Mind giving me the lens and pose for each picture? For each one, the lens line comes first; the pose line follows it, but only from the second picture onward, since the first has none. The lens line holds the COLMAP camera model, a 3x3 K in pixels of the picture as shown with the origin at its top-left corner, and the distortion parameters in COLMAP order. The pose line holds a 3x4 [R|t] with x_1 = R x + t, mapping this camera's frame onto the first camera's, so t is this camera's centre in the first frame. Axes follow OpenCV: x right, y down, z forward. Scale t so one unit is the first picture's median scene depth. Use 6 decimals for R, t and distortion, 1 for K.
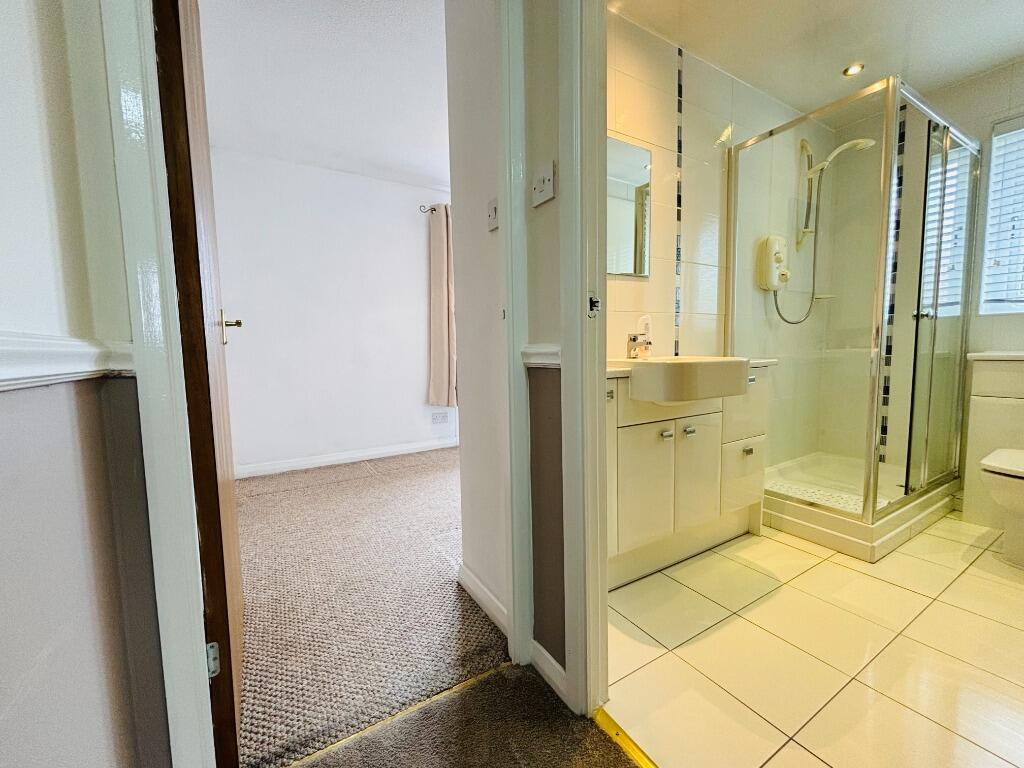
lens RADIAL K [[416.7, 0, 509.4], [0, 416.7, 381.3], [0, 0, 1]] dist [-0.003065, 0.001741]
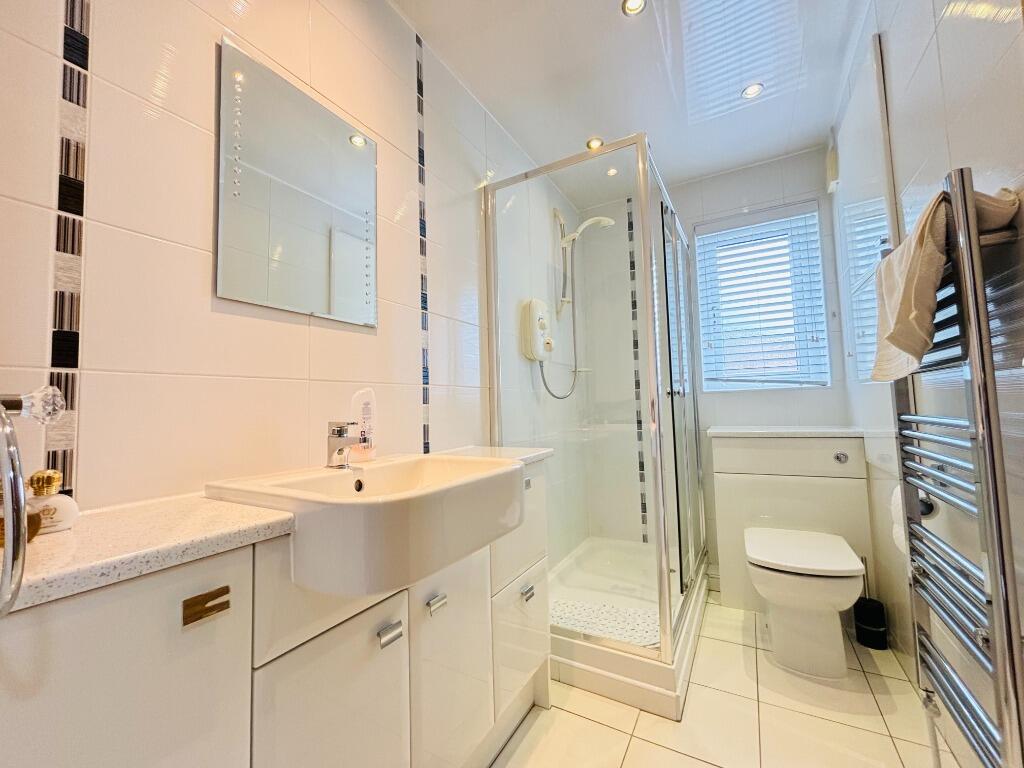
lens RADIAL K [[416.7, 0, 515.3], [0, 416.7, 382.8], [0, 0, 1]] dist [-0.003065, 0.001741]
pose [[0.867238, 0.021819, 0.497416, 0.188594], [0.056020, 0.988420, -0.141027, -0.062661], [-0.494733, 0.150169, 0.855972, 0.339724]]
